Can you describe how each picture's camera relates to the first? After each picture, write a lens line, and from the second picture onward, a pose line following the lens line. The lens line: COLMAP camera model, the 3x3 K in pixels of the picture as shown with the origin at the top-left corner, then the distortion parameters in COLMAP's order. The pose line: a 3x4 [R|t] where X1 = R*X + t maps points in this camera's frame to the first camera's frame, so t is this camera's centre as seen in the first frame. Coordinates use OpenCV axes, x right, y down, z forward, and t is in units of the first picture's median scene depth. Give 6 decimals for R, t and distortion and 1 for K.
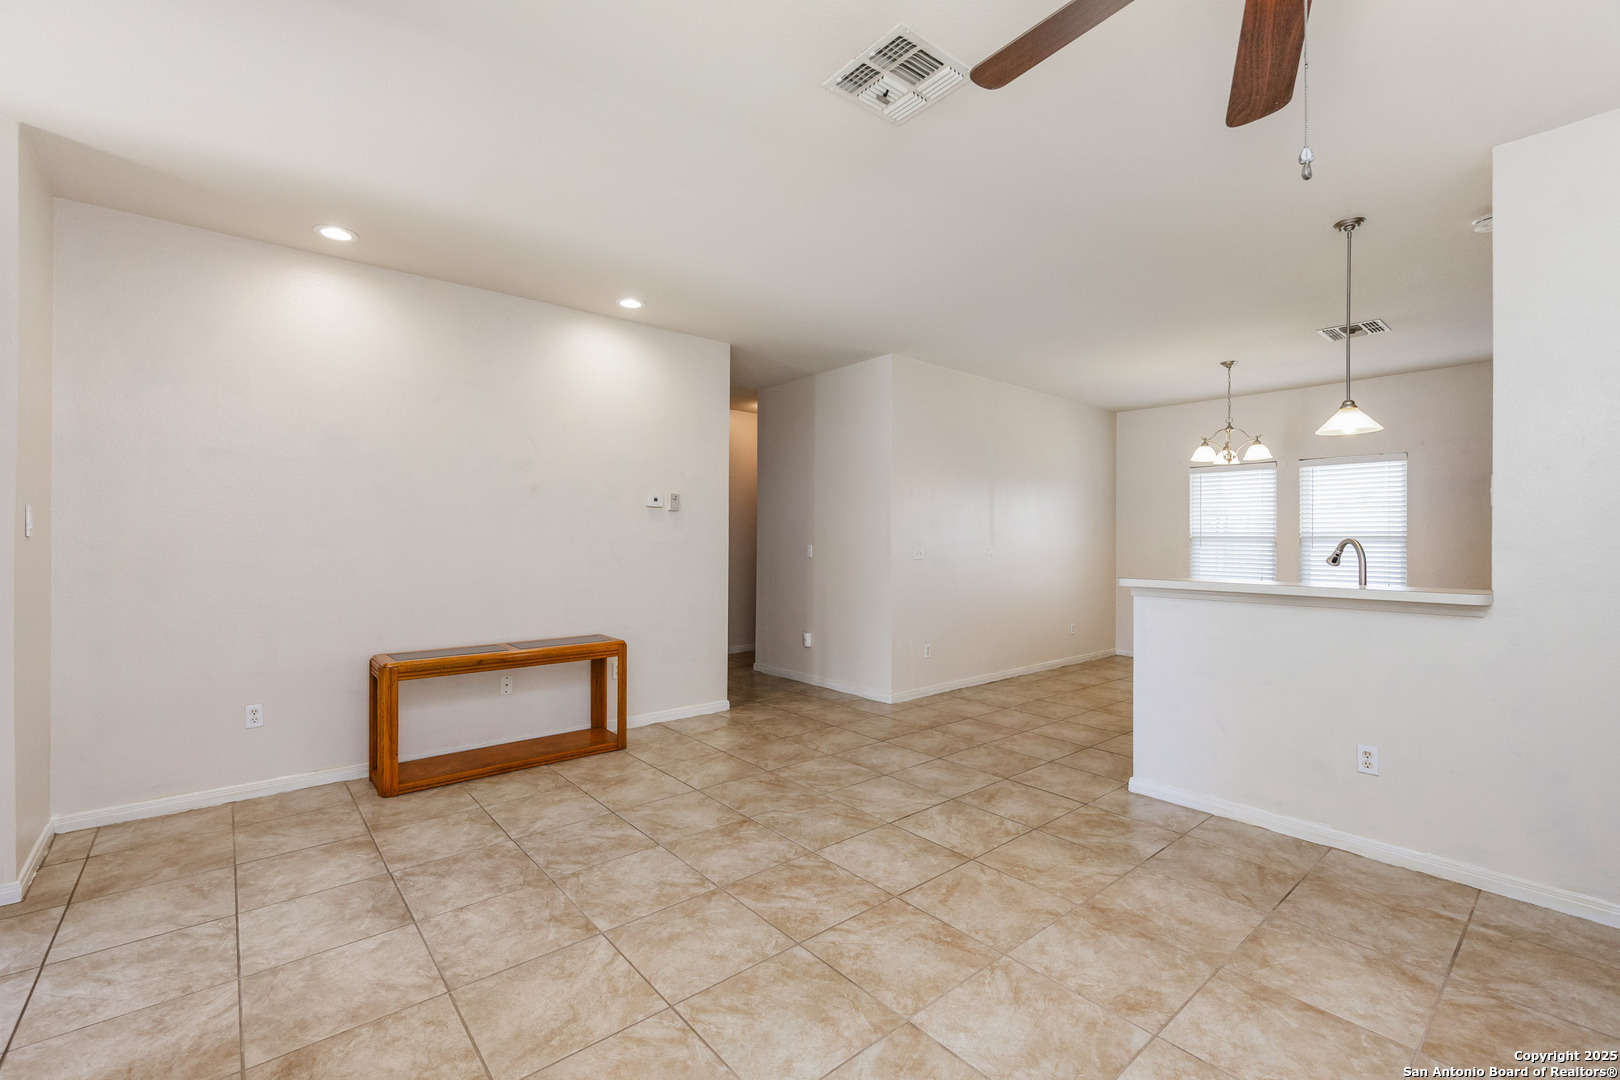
lens RADIAL K [[687.5, 0, 789.8], [0, 687.5, 549.5], [0, 0, 1]] dist [-0.010120, 0.000572]
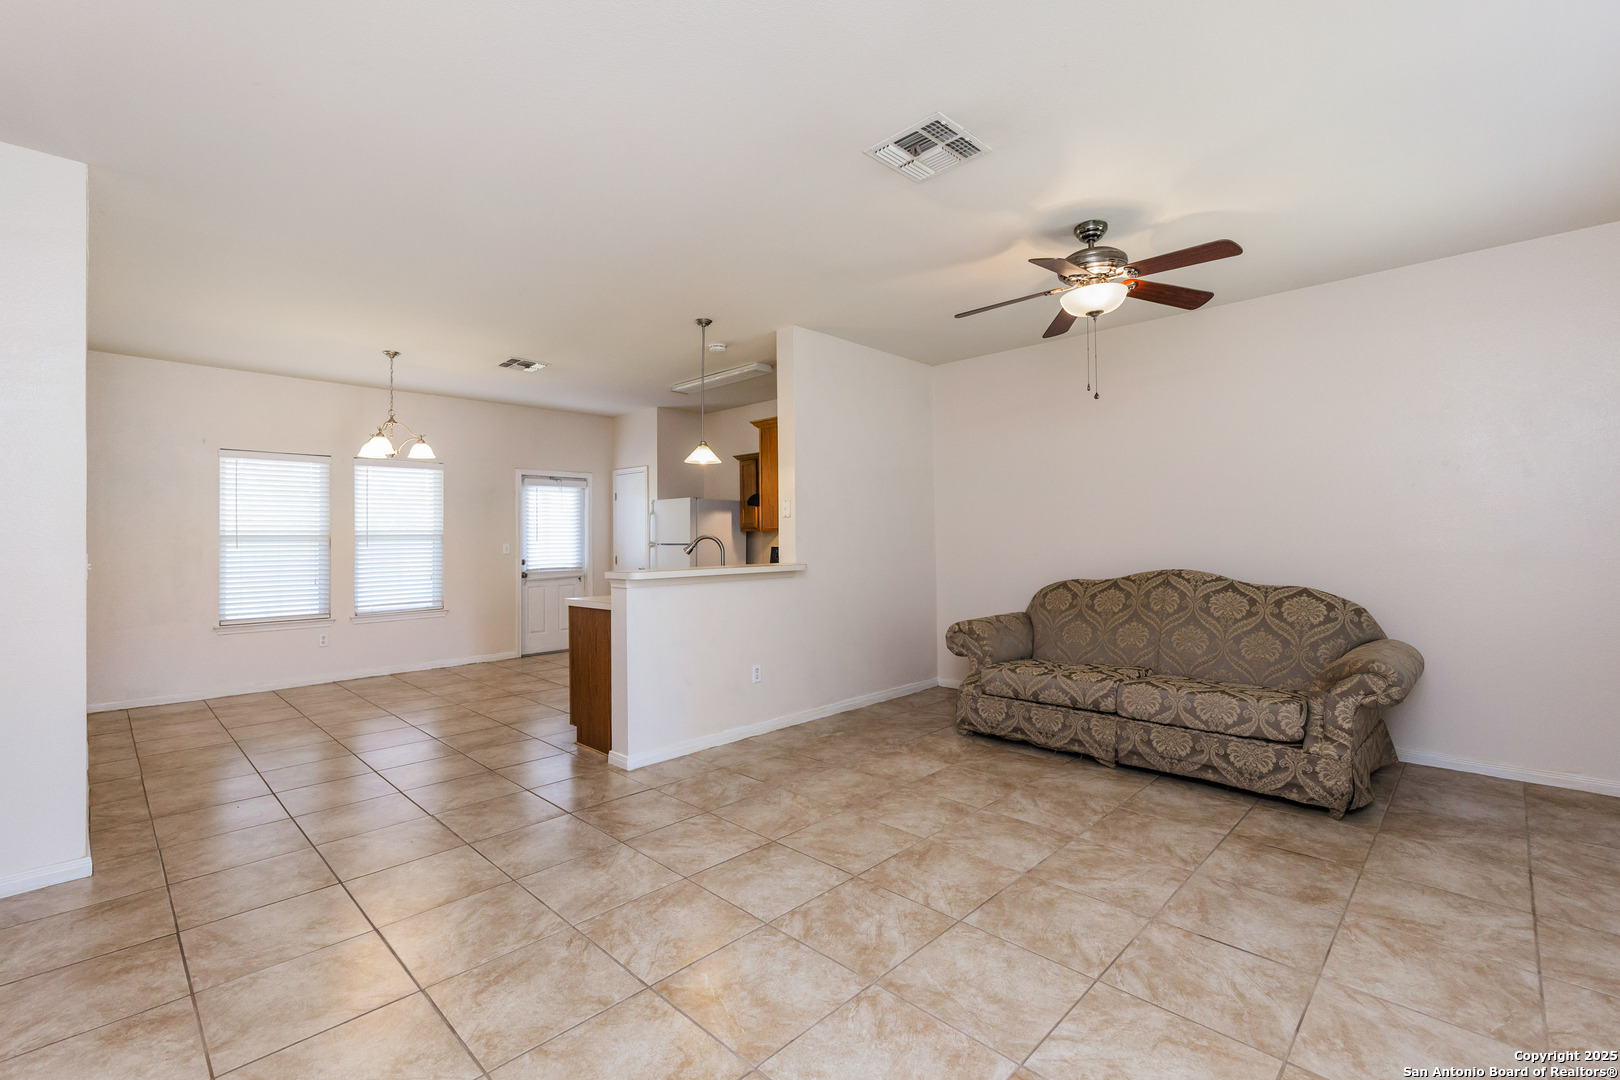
lens RADIAL K [[712.8, 0, 816.3], [0, 712.8, 533.1], [0, 0, 1]] dist [-0.005937, 0.000612]
pose [[-0.119686, 0.001399, 0.992811, -0.779757], [0.022771, 0.999740, 0.001336, -0.017571], [-0.992551, 0.022767, -0.119687, 0.999498]]
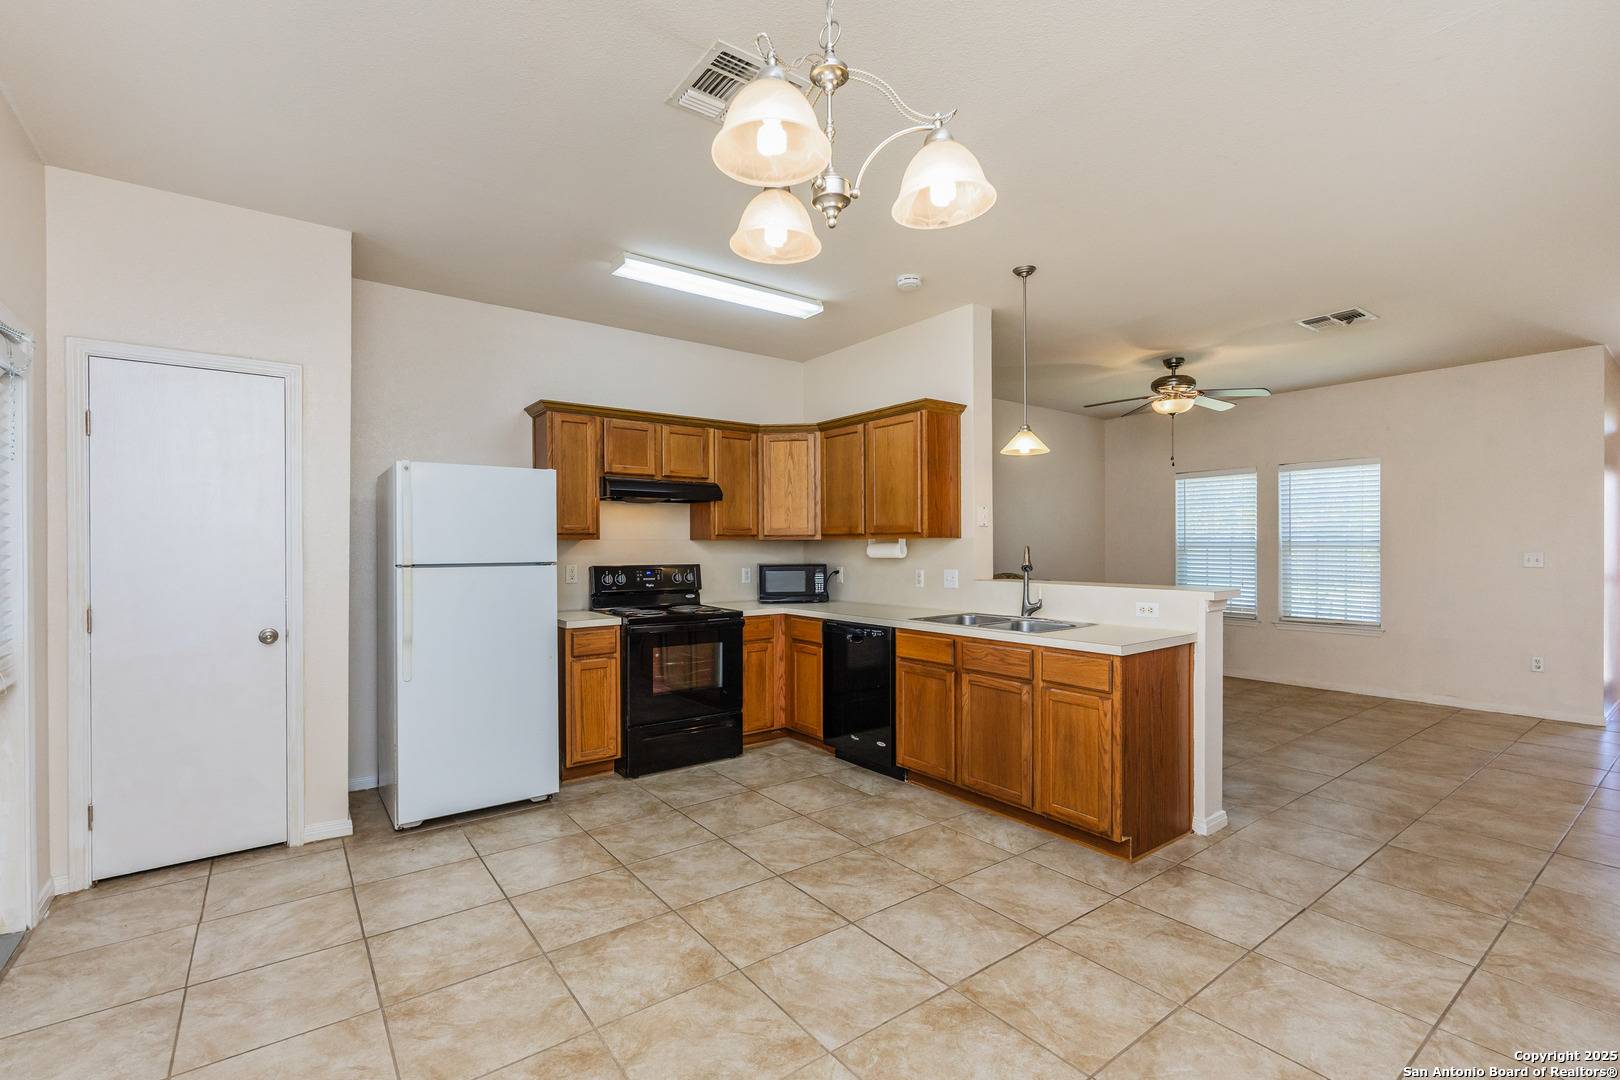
lens RADIAL K [[712.8, 0, 802.5], [0, 712.8, 545.7], [0, 0, 1]] dist [-0.005937, 0.000612]
pose [[-0.998977, -0.003386, 0.045101, 1.223203], [-0.002732, 0.999890, 0.014562, -0.035552], [-0.045145, 0.014424, -0.998876, 2.353671]]
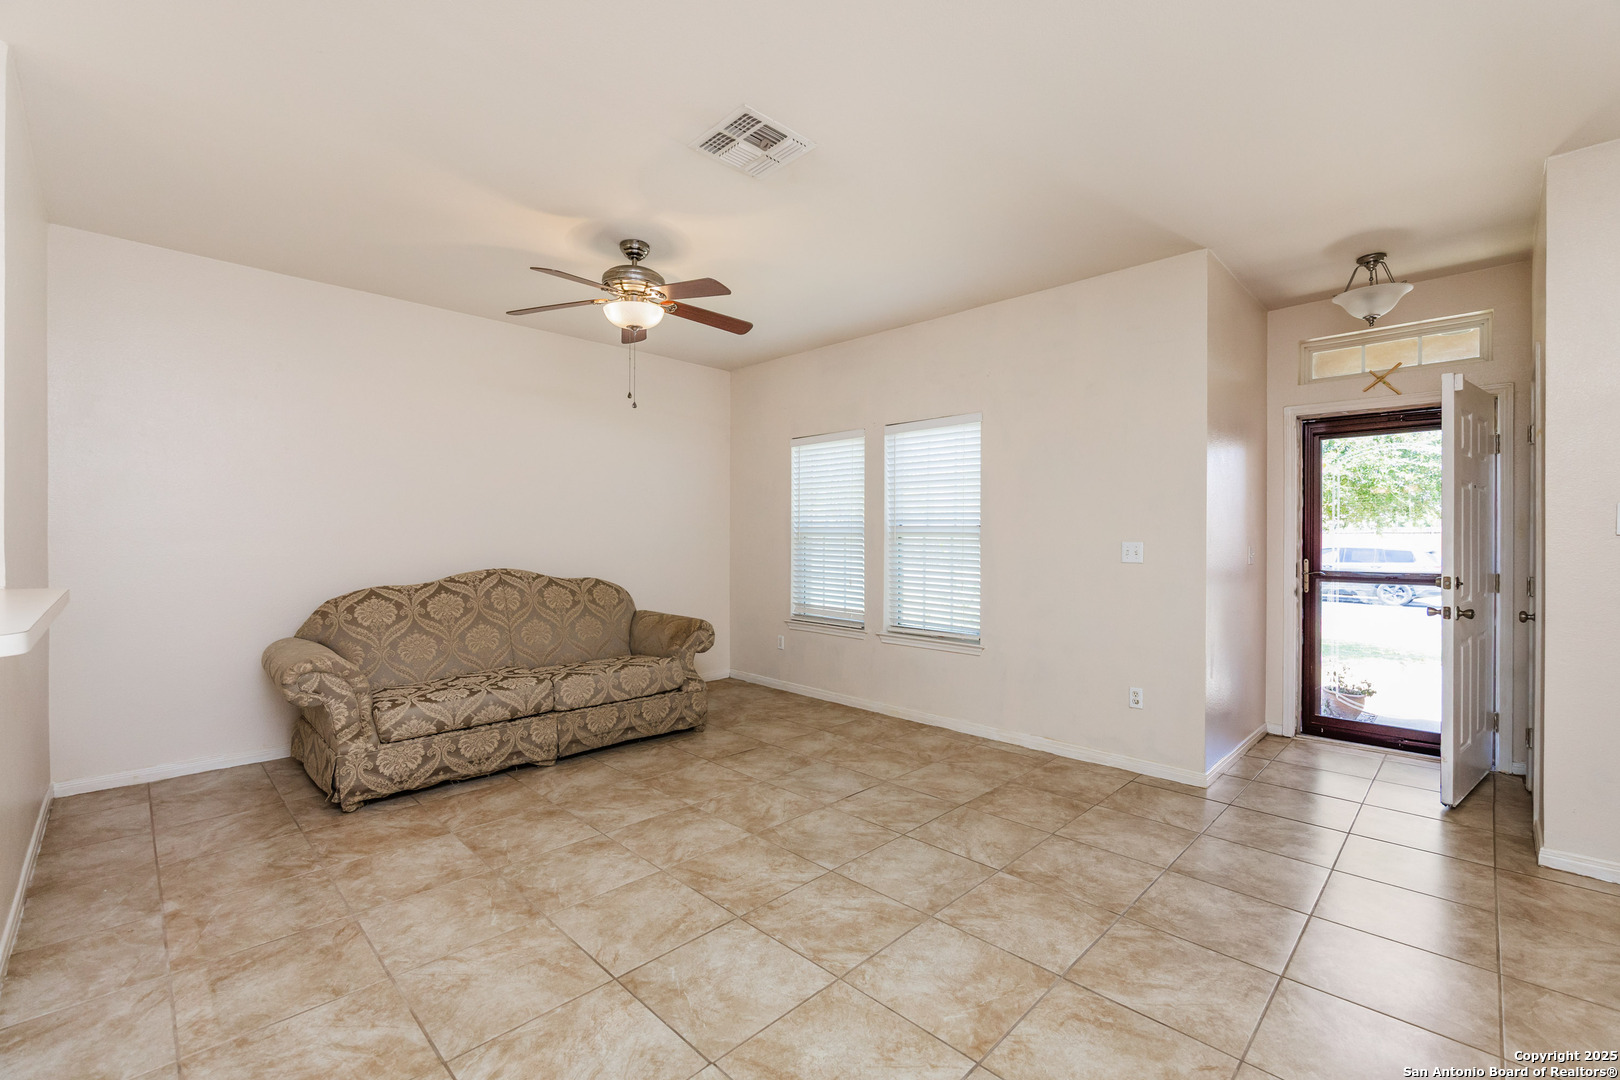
lens RADIAL K [[687.5, 0, 809.6], [0, 687.5, 543.0], [0, 0, 1]] dist [-0.010120, 0.000572]
pose [[-0.993892, -0.008221, -0.110054, 0.139971], [-0.010793, 0.999682, 0.022790, -0.017364], [0.109832, 0.023839, -0.993664, 1.626921]]
